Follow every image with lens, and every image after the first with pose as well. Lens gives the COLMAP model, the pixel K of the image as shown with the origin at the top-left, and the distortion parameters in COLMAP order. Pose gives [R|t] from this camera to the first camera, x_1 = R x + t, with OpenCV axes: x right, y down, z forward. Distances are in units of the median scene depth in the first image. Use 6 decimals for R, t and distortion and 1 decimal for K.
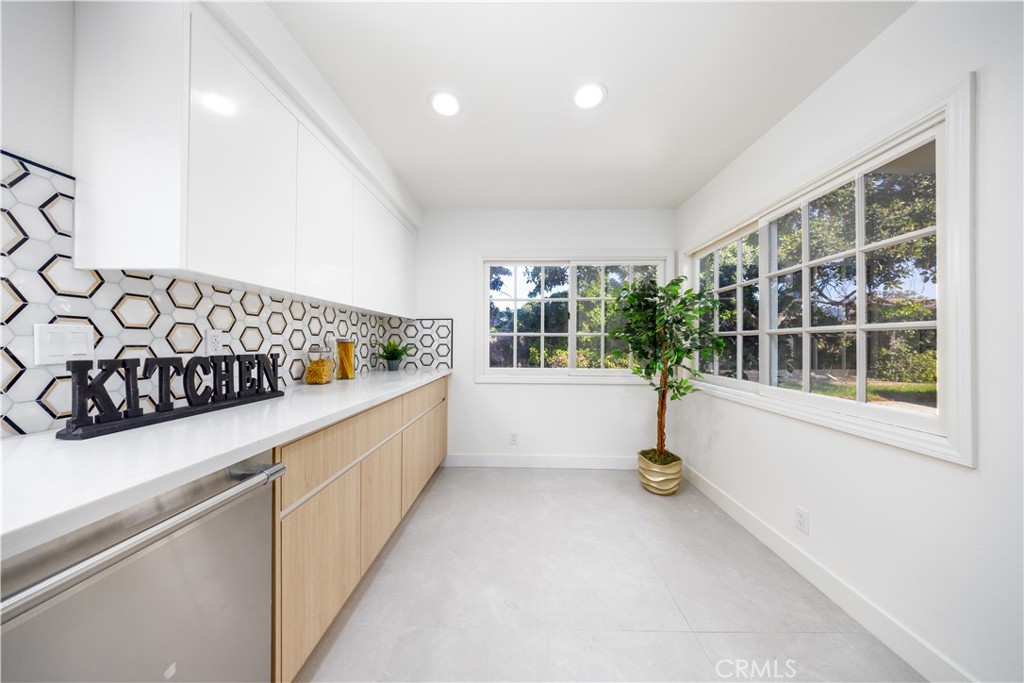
lens RADIAL K [[308.3, 0, 510.2], [0, 308.3, 338.3], [0, 0, 1]] dist [-0.000768, -0.000125]
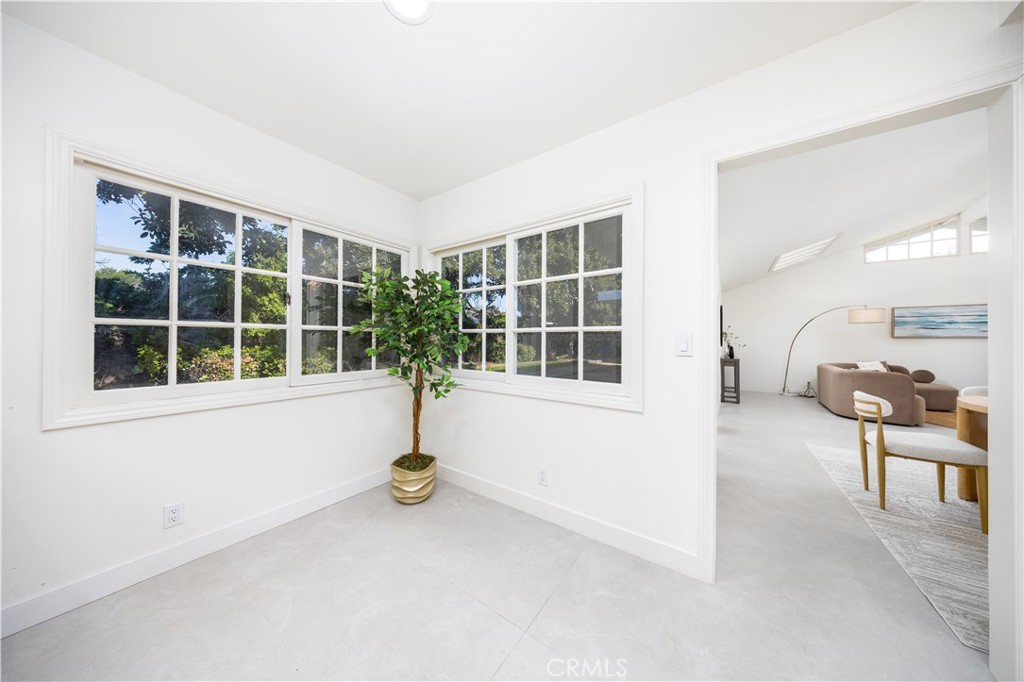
lens RADIAL K [[308.3, 0, 510.2], [0, 308.3, 337.8], [0, 0, 1]] dist [-0.000768, -0.000125]
pose [[0.553930, 0.005675, 0.832544, -0.127720], [-0.015586, 0.999872, 0.003554, 0.004059], [-0.832418, -0.014945, 0.553947, 0.253115]]
